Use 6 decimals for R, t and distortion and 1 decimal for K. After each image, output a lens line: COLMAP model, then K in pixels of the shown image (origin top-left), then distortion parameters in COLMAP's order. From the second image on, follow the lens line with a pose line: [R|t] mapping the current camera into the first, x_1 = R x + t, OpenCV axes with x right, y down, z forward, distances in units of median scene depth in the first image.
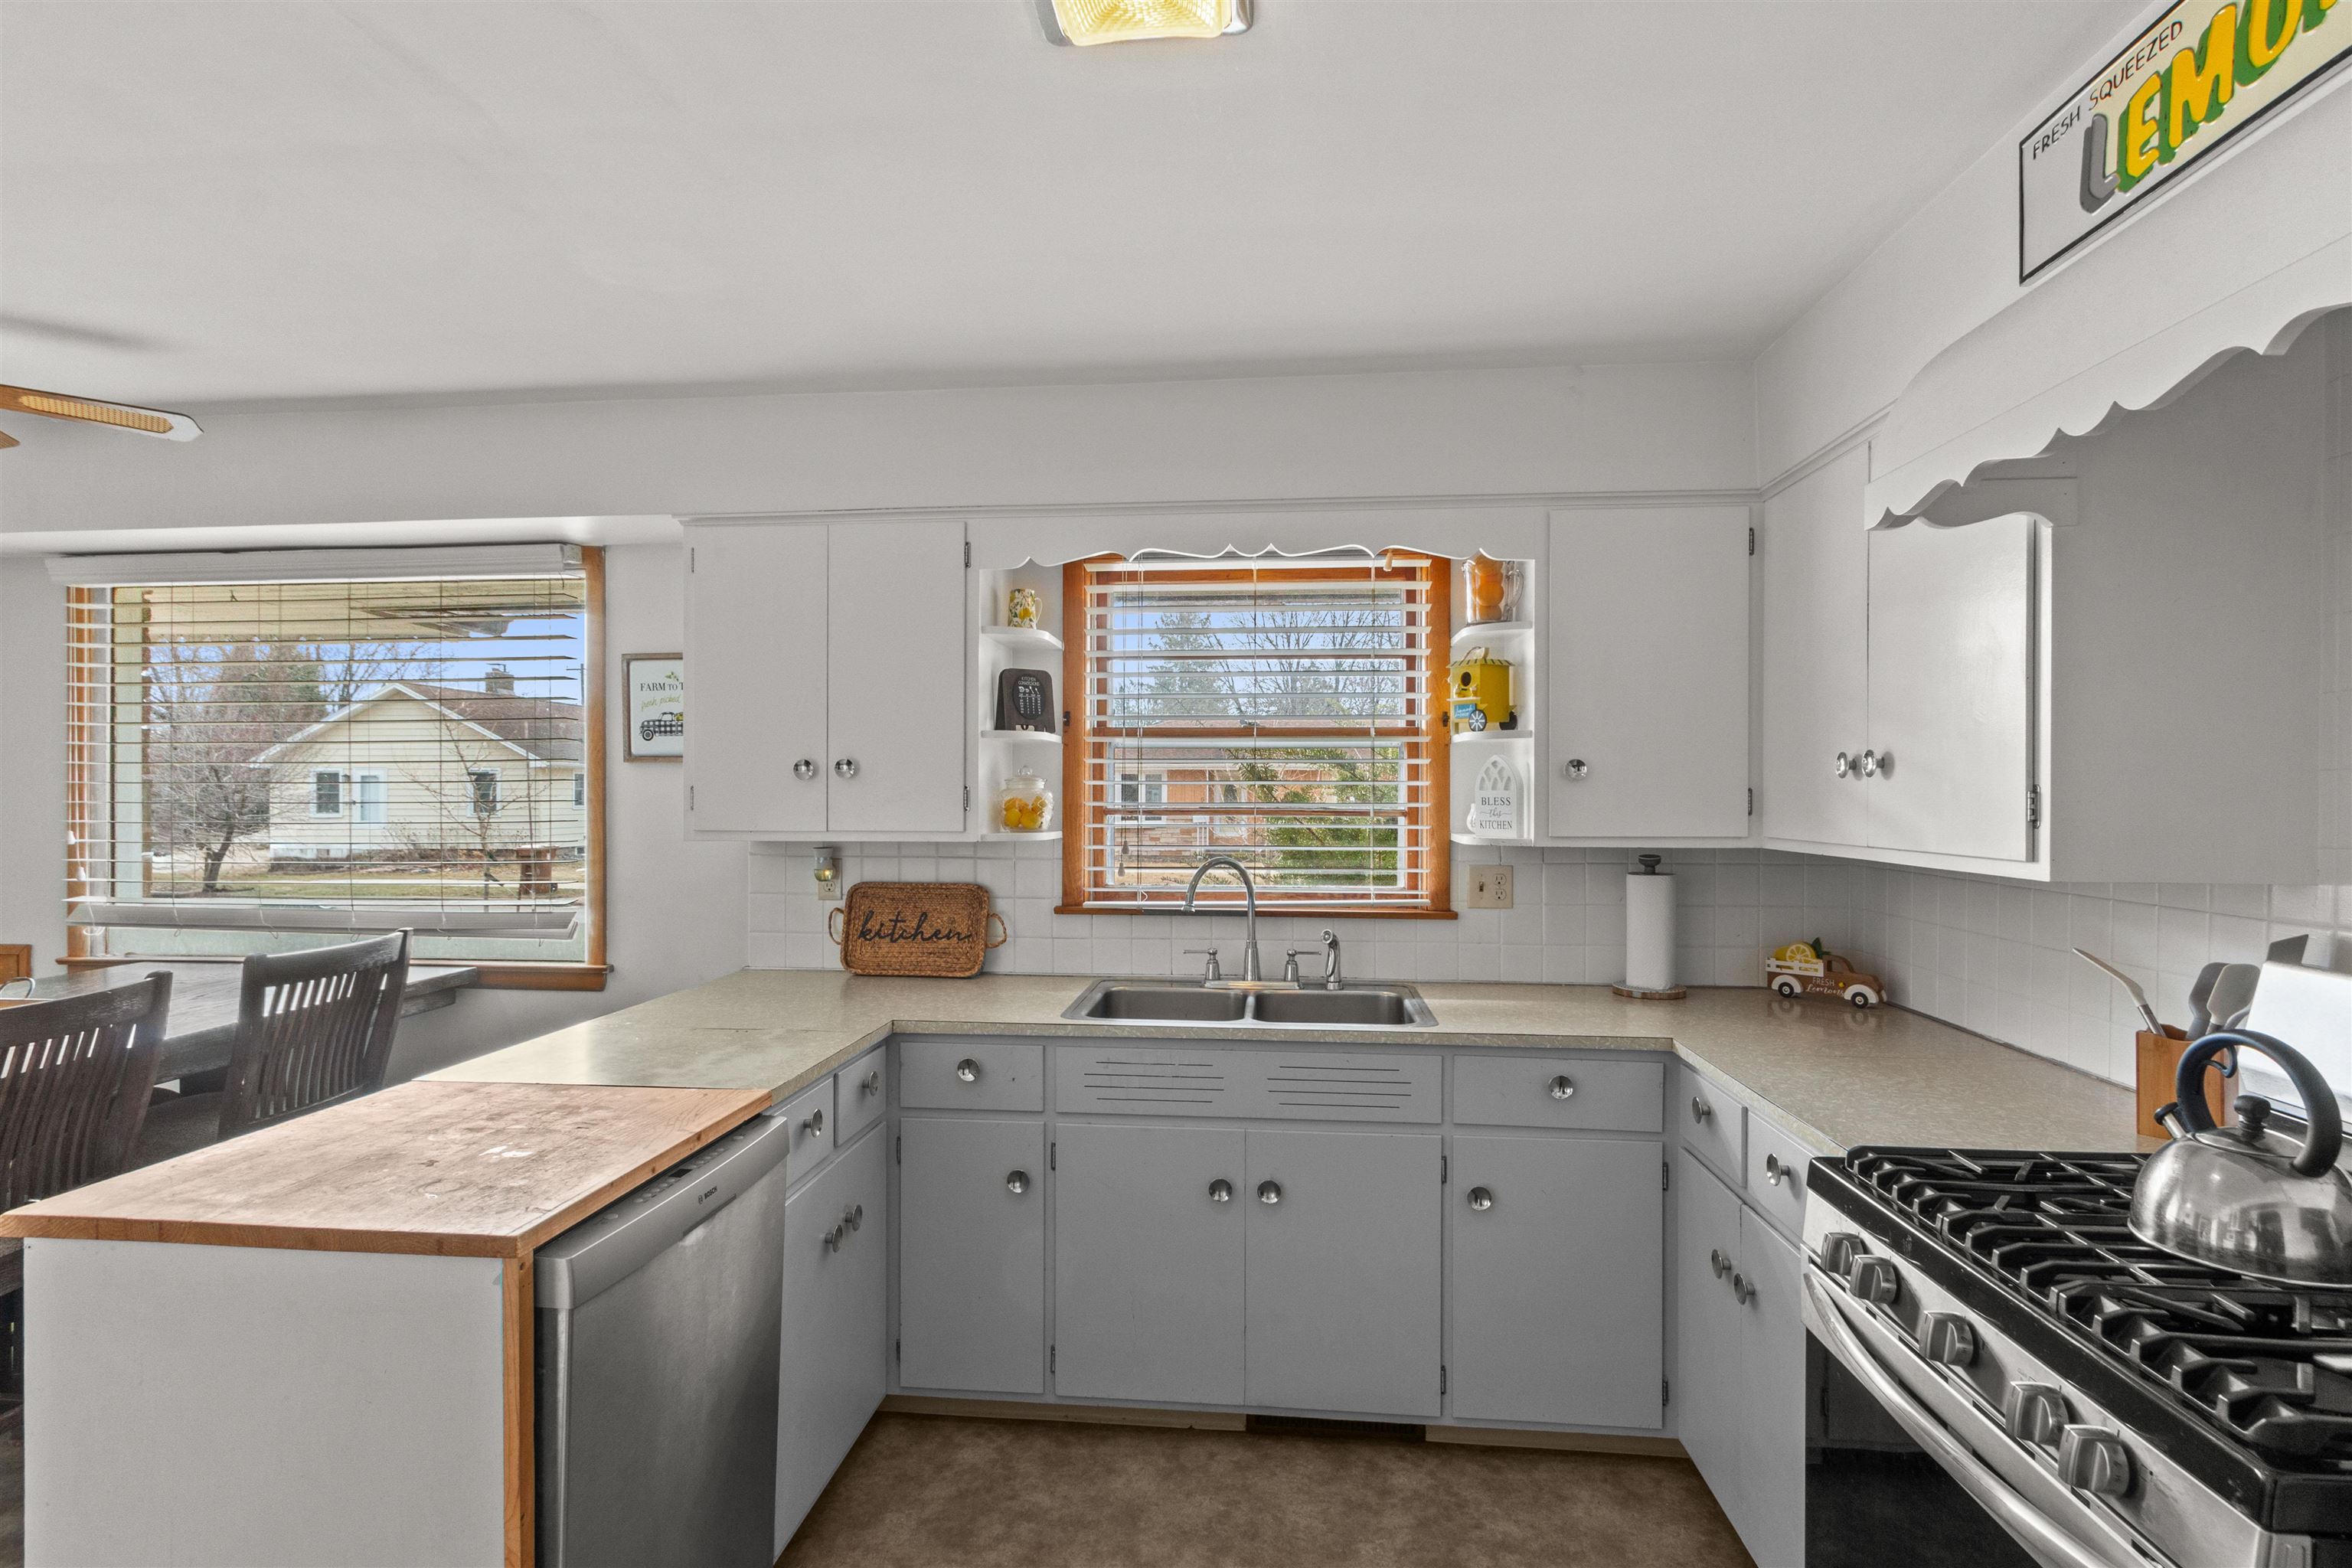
lens RADIAL K [[1140.4, 0, 1218.6], [0, 1140.4, 786.3], [0, 0, 1]] dist [-0.000875, -0.001343]
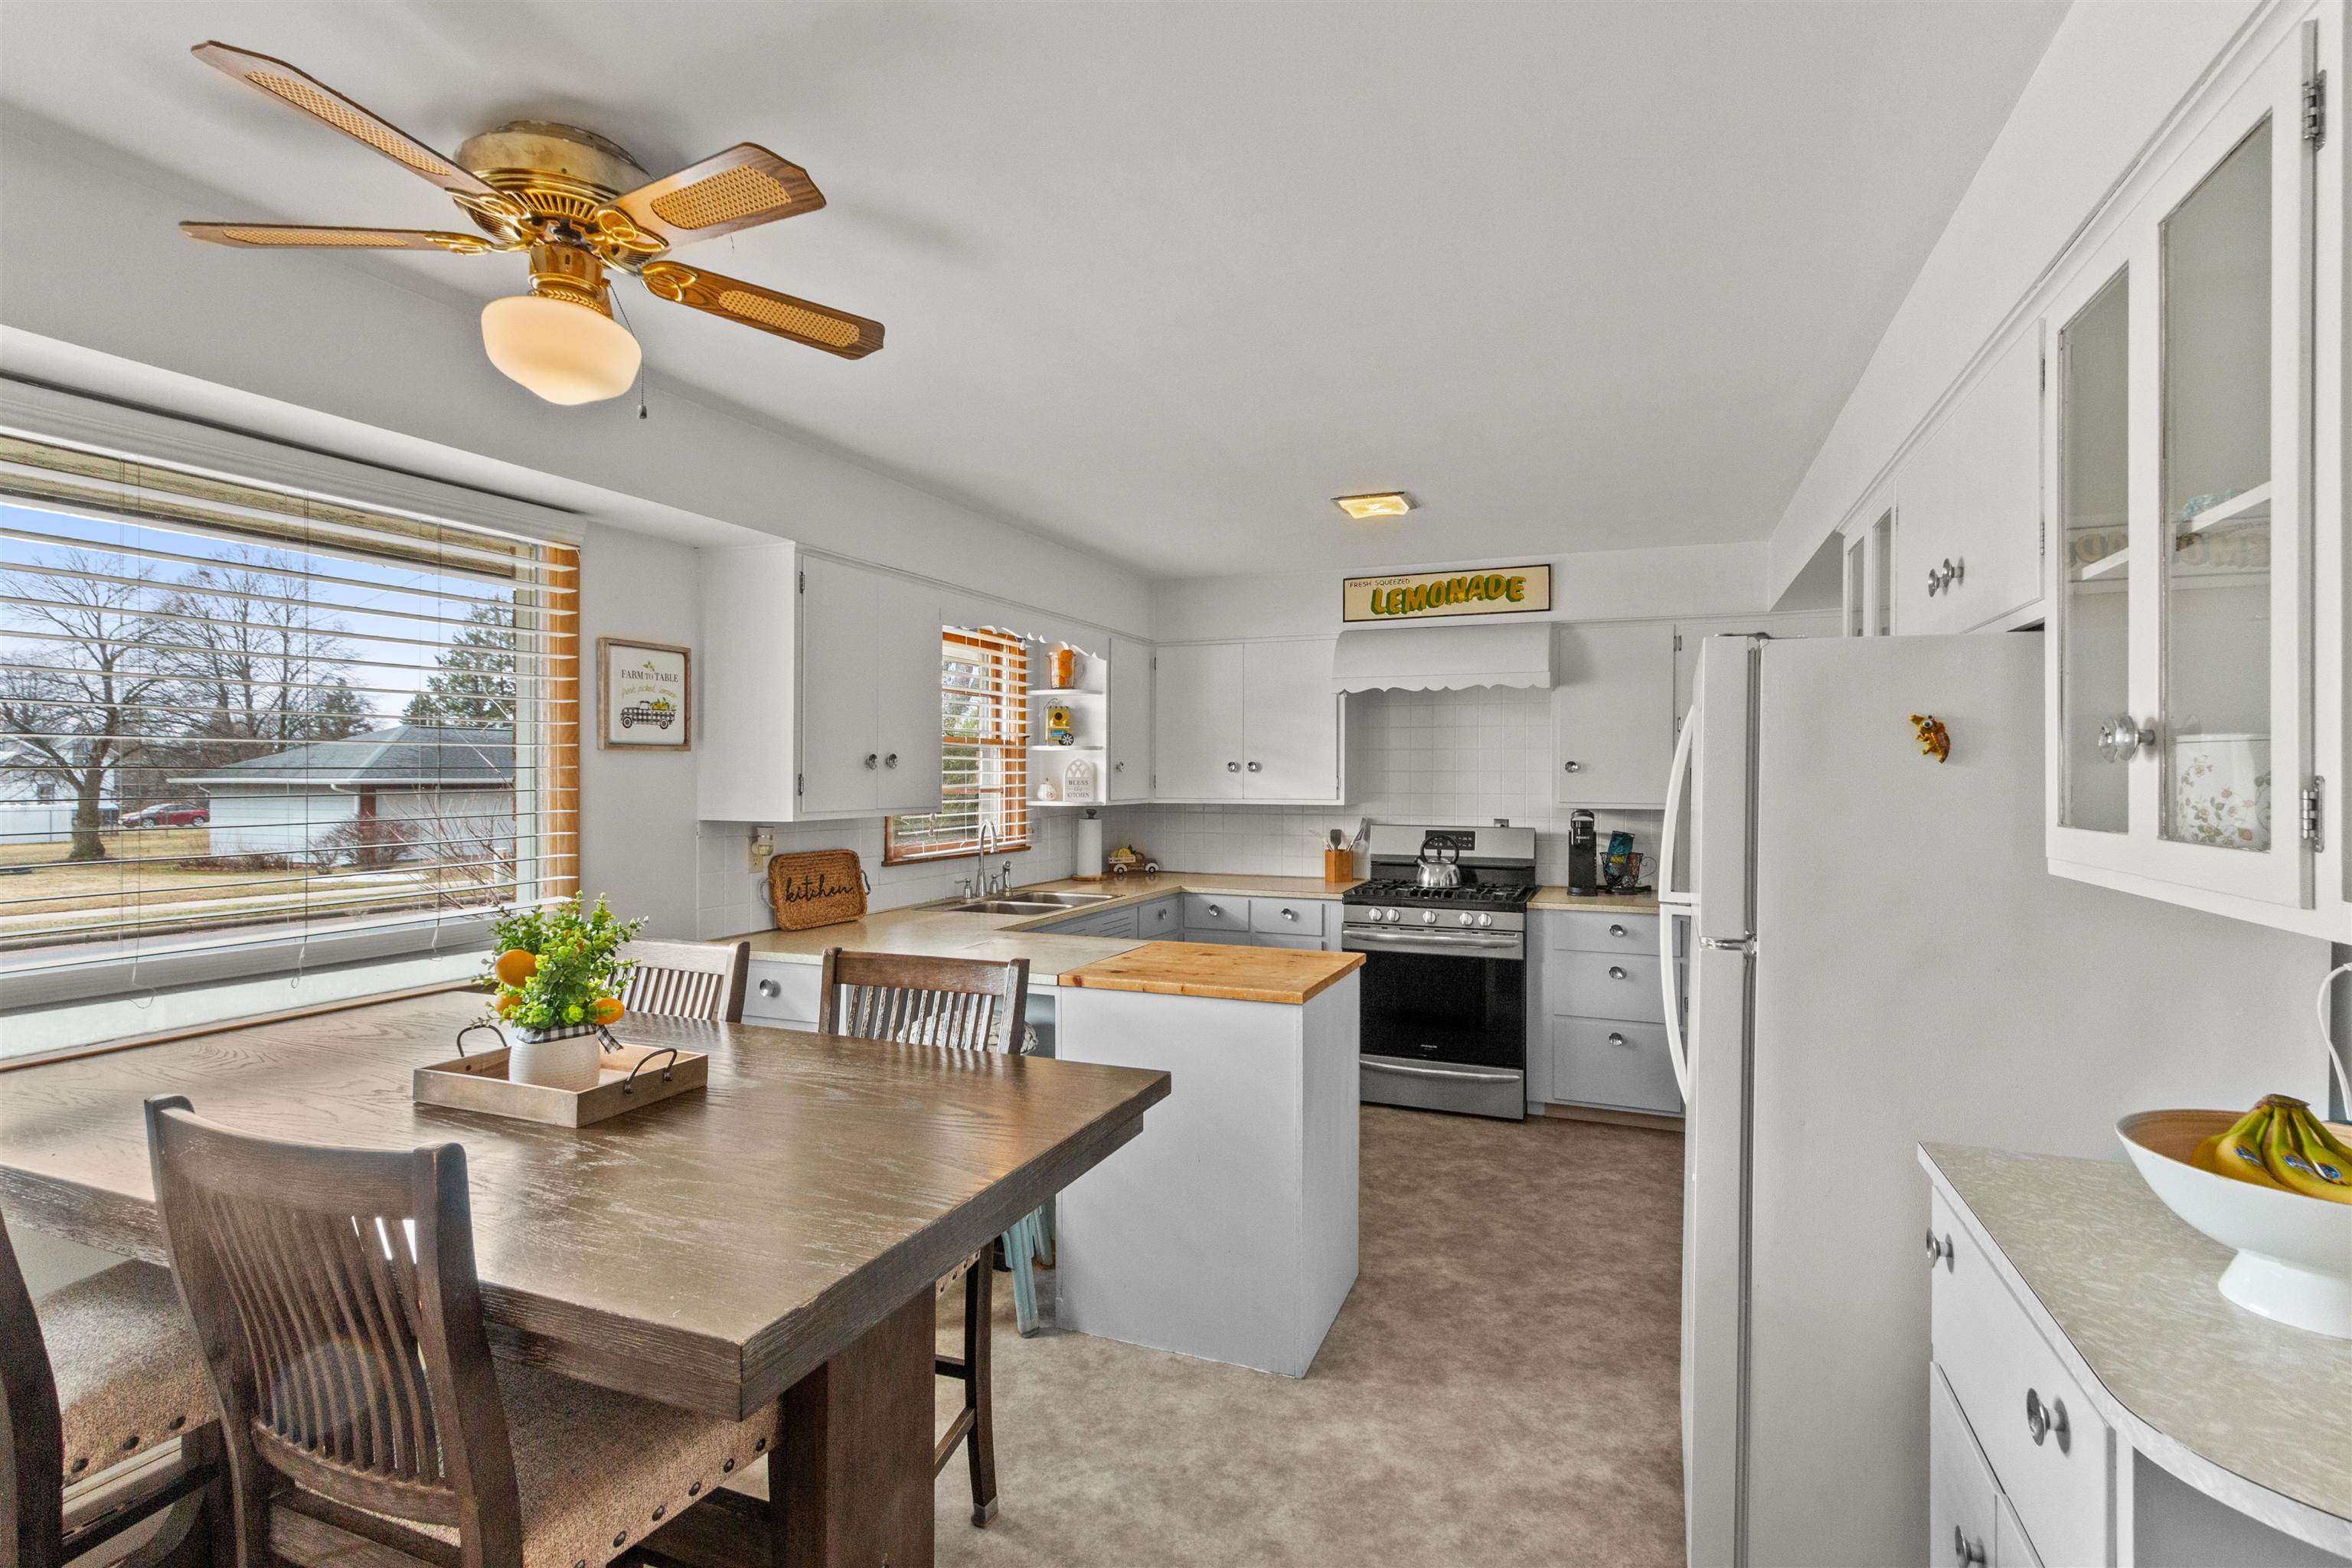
lens RADIAL K [[1090.0, 0, 1165.2], [0, 1090.0, 764.9], [0, 0, 1]] dist [0.013469, -0.002146]
pose [[0.318204, 0.008056, 0.947988, -1.284596], [-0.002577, 0.999968, -0.007632, -0.002086], [-0.948019, -0.000014, 0.318215, 0.259421]]
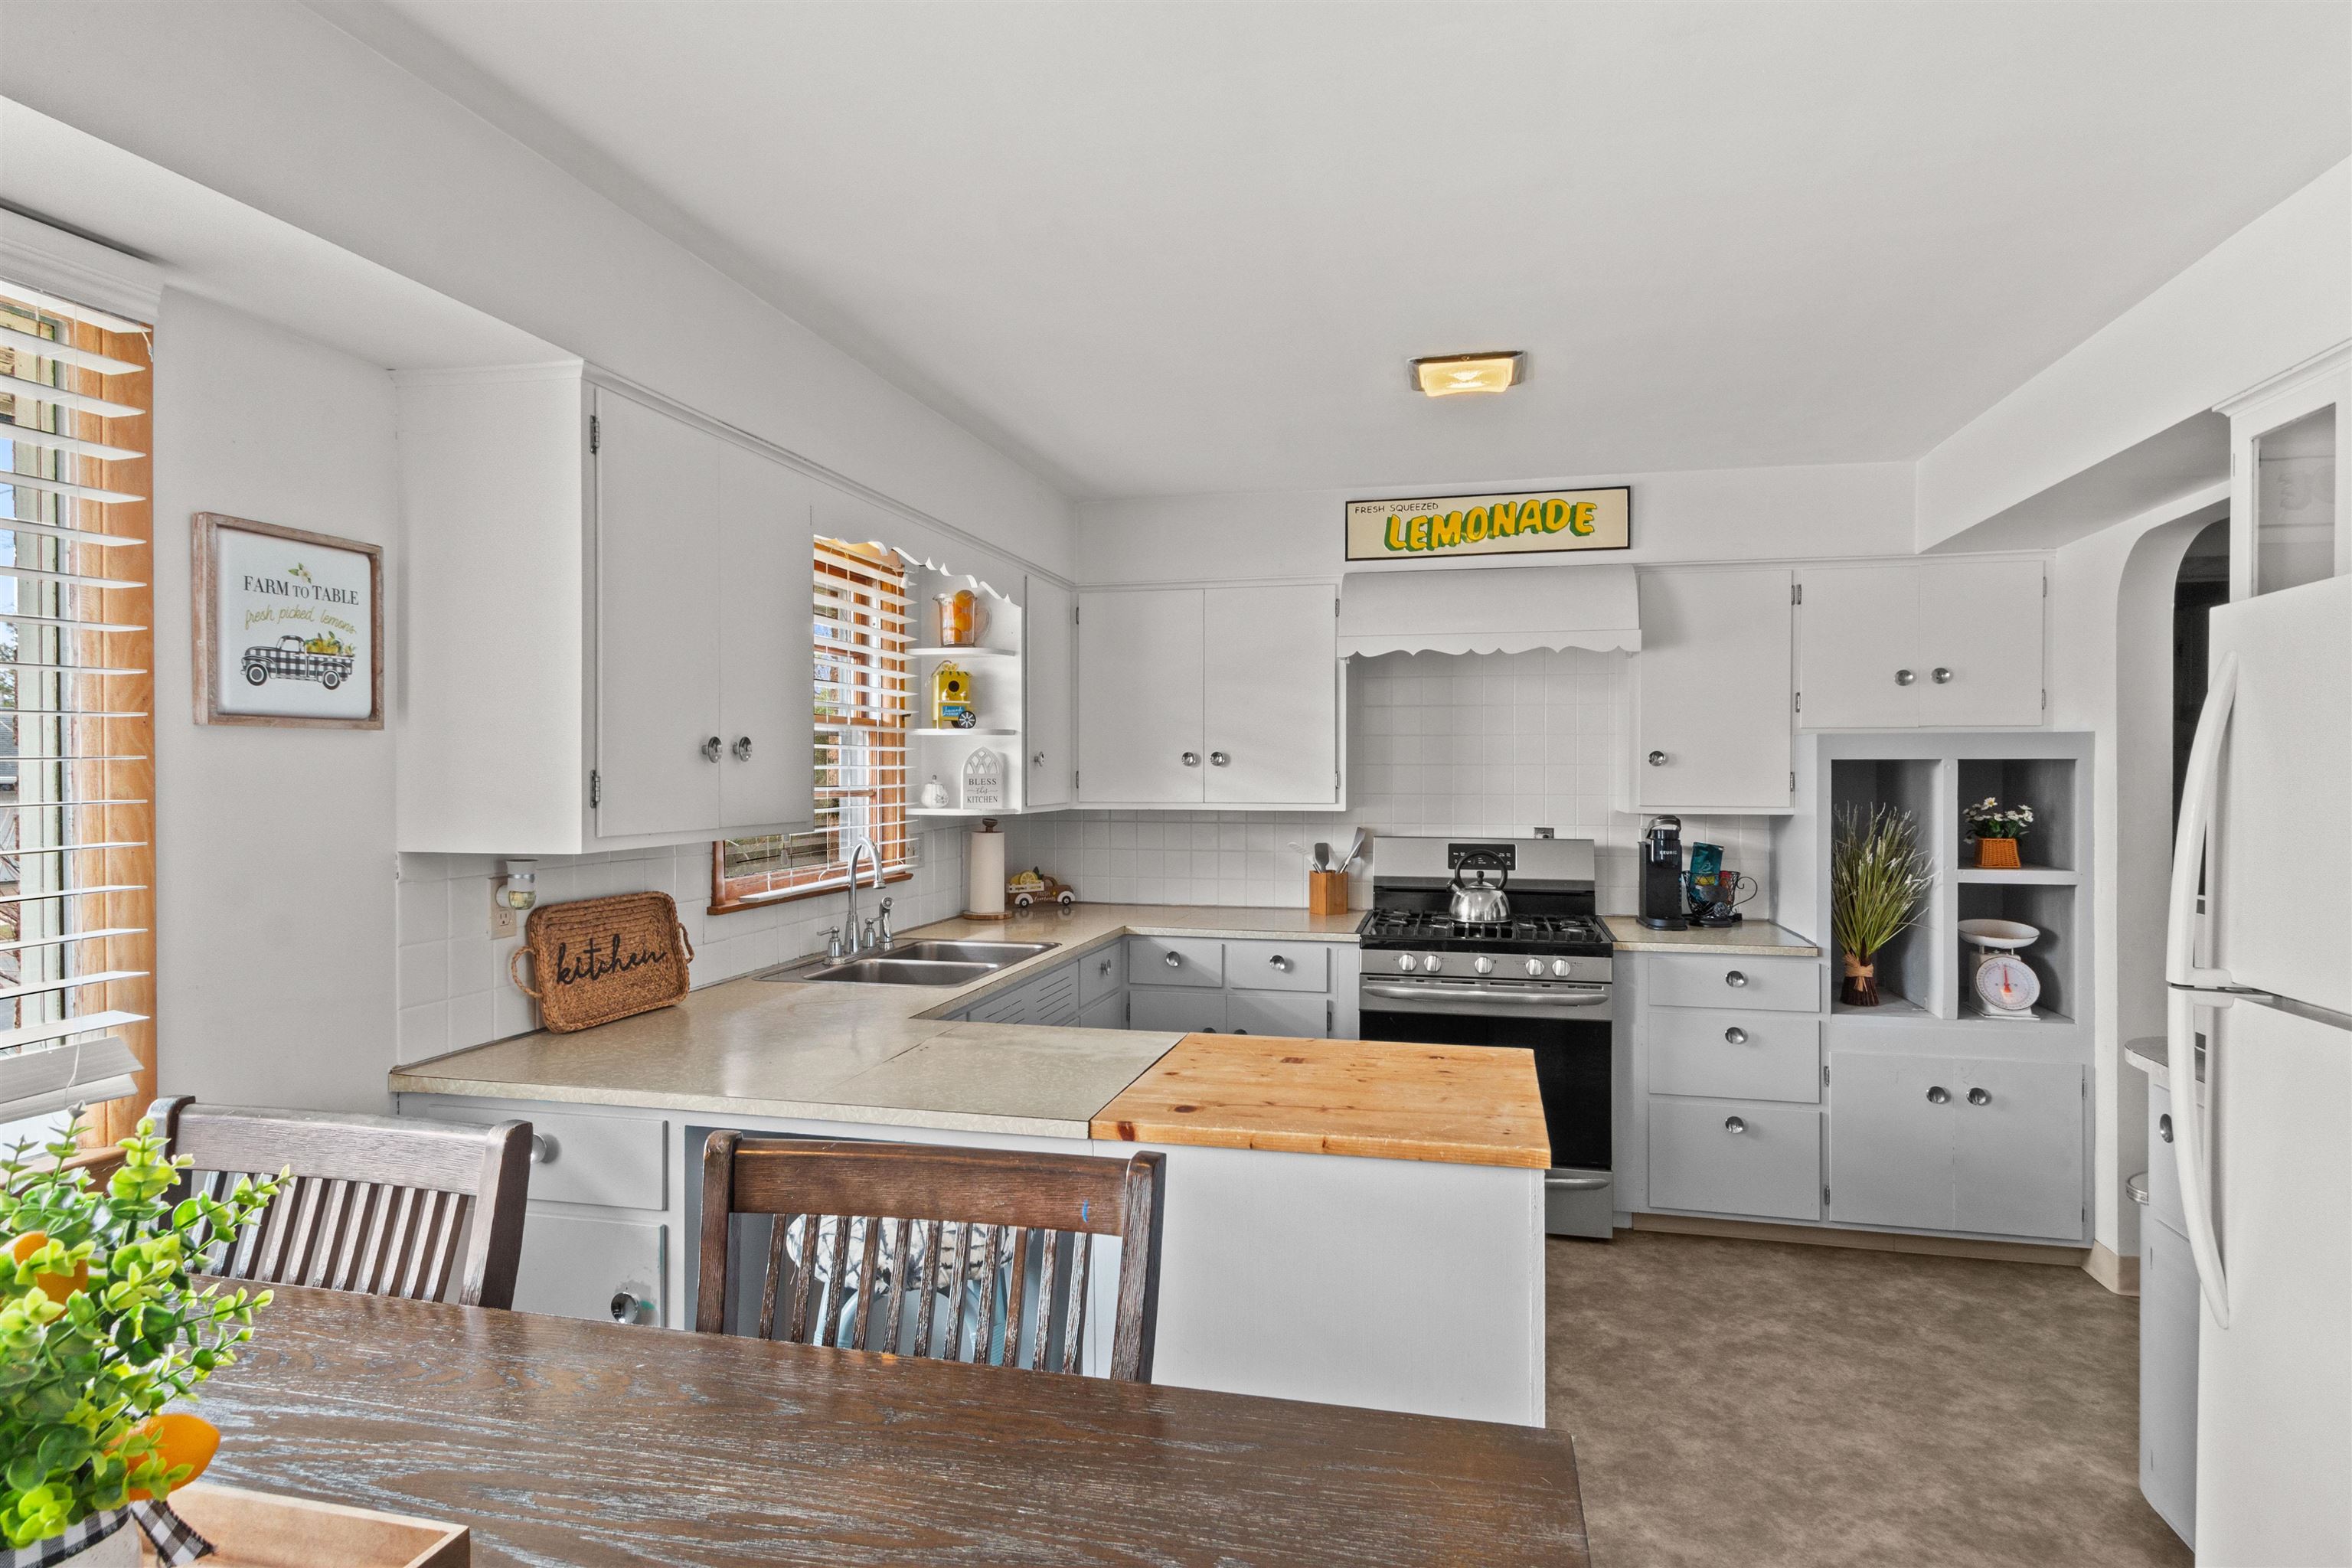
lens RADIAL K [[1248.7, 0, 1163.6], [0, 1248.7, 768.7], [0, 0, 1]] dist [0.016958, -0.000082]
pose [[0.167039, -0.000259, 0.985950, -1.033710], [-0.000563, 1.000000, 0.000358, -0.001674], [-0.985950, -0.000615, 0.167039, 0.496888]]
